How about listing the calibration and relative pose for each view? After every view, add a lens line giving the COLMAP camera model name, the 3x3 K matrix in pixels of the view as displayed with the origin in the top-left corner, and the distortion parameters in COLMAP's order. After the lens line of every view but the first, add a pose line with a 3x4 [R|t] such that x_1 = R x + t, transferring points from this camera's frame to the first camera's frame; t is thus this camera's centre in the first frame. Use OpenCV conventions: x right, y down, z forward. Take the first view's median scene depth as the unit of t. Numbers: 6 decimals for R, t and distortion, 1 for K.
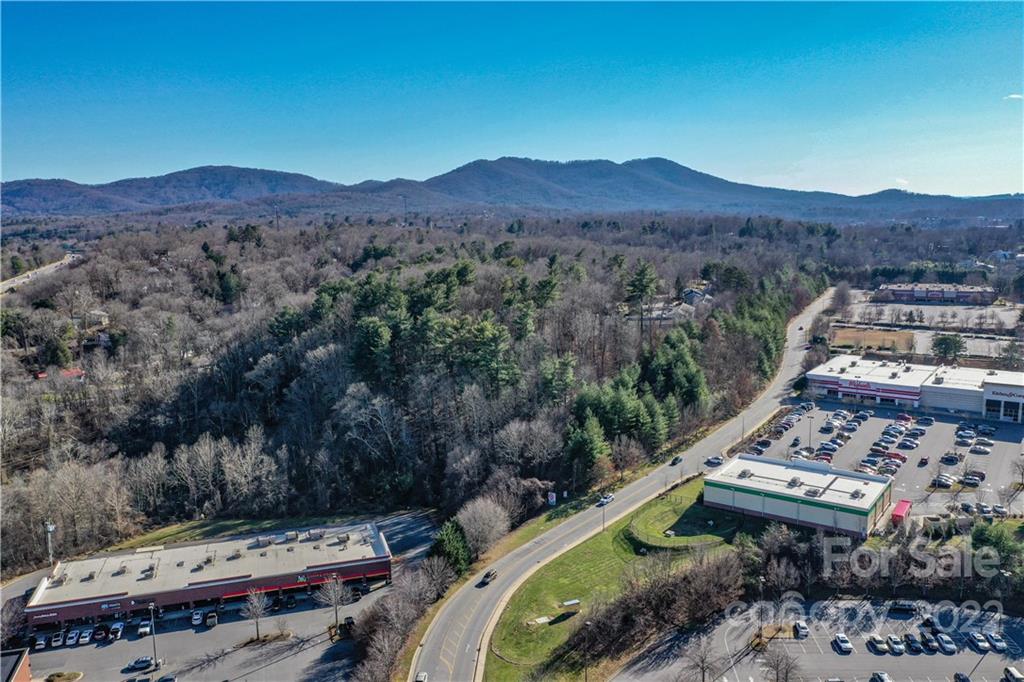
lens RADIAL K [[805.9, 0, 512.0], [0, 805.9, 341.0], [0, 0, 1]] dist [0.008870, 0.006802]
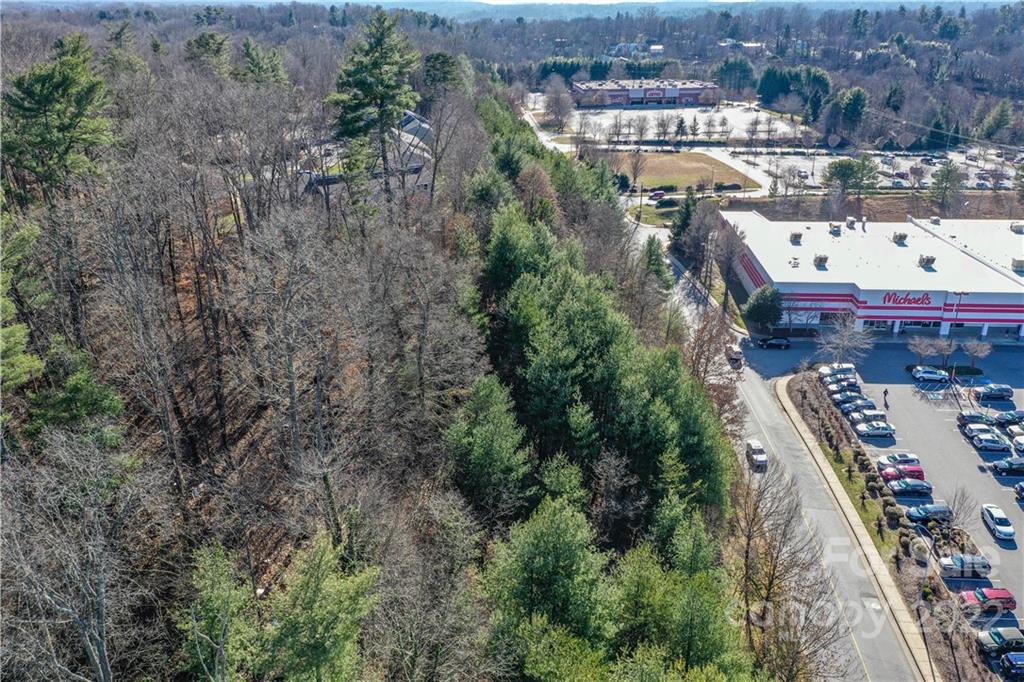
lens RADIAL K [[805.9, 0, 512.0], [0, 805.9, 341.0], [0, 0, 1]] dist [0.008870, 0.006802]
pose [[0.858734, -0.187142, 0.477027, 0.037658], [0.078009, 0.967818, 0.239253, -0.053324], [-0.506449, -0.168242, 0.845697, 0.851062]]
